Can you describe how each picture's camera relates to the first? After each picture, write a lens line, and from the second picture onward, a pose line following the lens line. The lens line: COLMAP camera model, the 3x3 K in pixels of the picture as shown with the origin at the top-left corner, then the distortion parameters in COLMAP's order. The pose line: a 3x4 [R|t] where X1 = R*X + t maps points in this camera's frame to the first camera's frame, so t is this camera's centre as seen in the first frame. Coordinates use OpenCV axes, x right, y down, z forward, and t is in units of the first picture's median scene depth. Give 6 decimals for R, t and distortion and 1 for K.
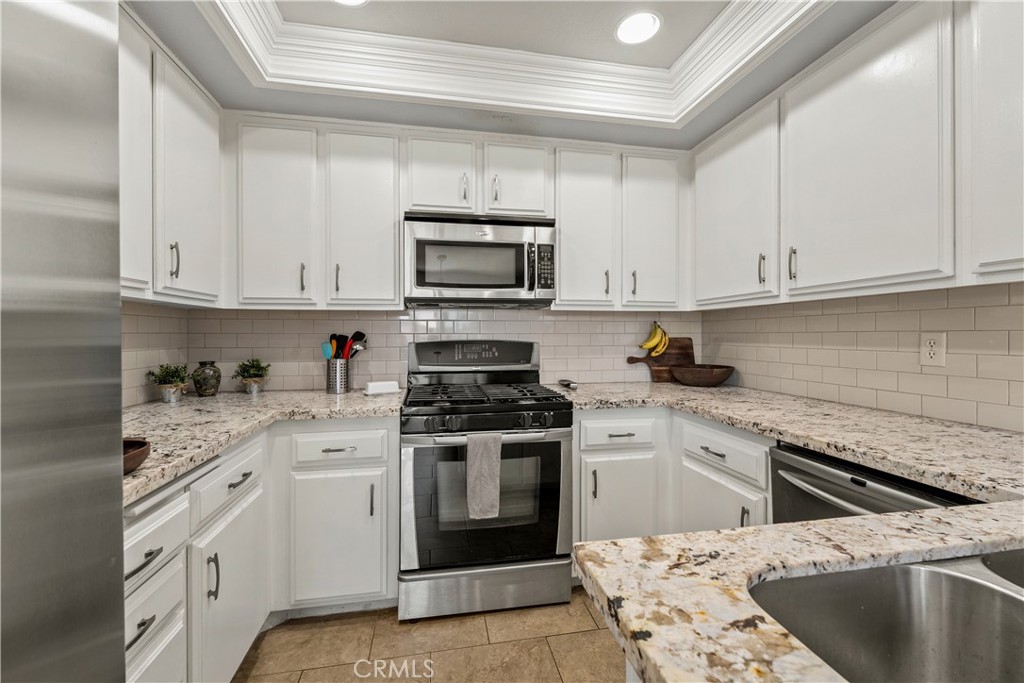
lens RADIAL K [[413.2, 0, 504.2], [0, 413.2, 335.5], [0, 0, 1]] dist [-0.002767, -0.000371]
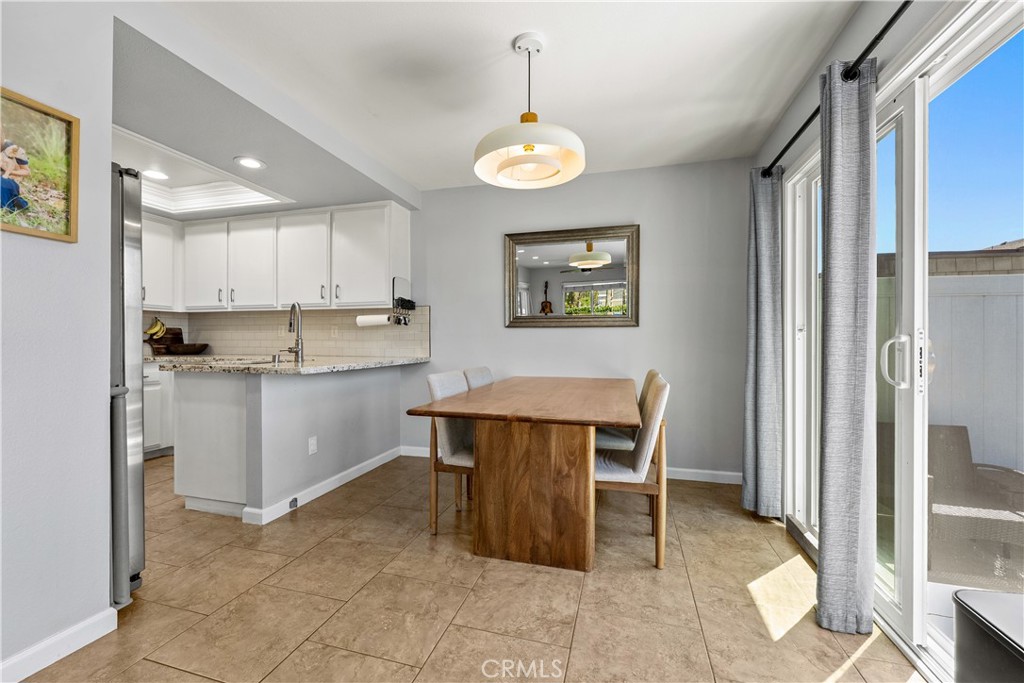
lens RADIAL K [[413.2, 0, 505.7], [0, 413.2, 341.9], [0, 0, 1]] dist [-0.002767, -0.000371]
pose [[0.441397, -0.001223, 0.897311, -0.508497], [-0.002250, 0.999994, 0.002470, 0.058989], [-0.897309, -0.003109, 0.441392, -1.002626]]
